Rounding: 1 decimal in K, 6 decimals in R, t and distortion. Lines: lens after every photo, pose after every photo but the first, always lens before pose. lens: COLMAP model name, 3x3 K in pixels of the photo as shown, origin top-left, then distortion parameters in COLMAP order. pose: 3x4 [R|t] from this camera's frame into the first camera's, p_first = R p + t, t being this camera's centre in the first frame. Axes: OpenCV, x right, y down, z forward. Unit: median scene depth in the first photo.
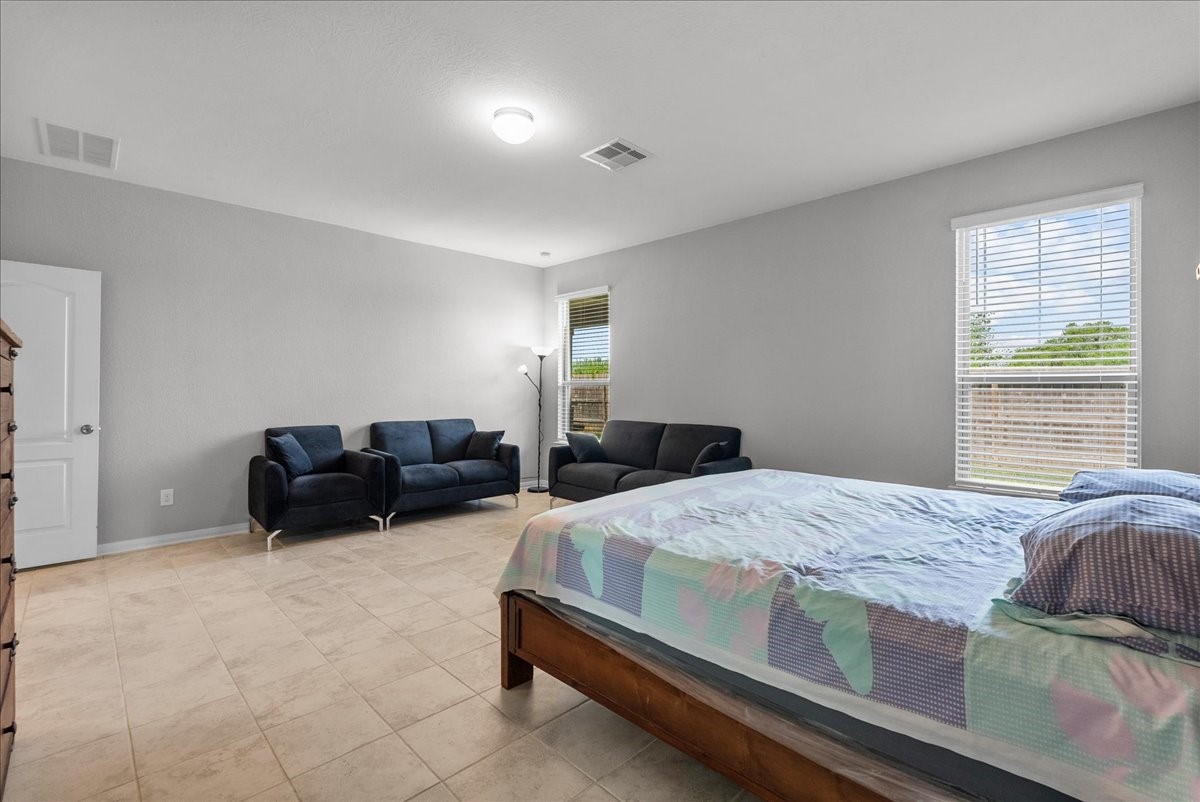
lens RADIAL K [[523.4, 0, 604.7], [0, 523.4, 395.5], [0, 0, 1]] dist [-0.001081, 0.000601]
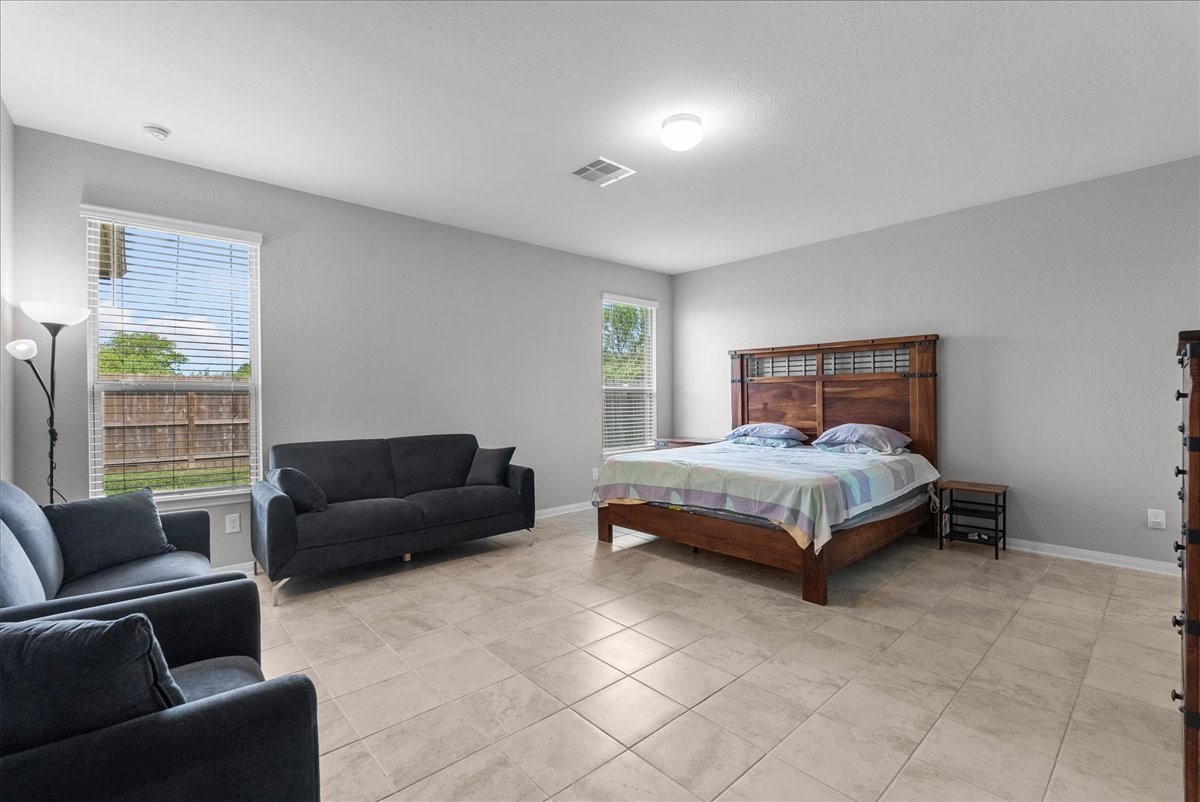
lens RADIAL K [[523.4, 0, 605.0], [0, 523.4, 401.8], [0, 0, 1]] dist [-0.001081, 0.000601]
pose [[0.059134, 0.010629, 0.998193, -0.880249], [0.032530, 0.999392, -0.012569, 0.018426], [-0.997720, 0.033214, 0.058752, 0.817400]]
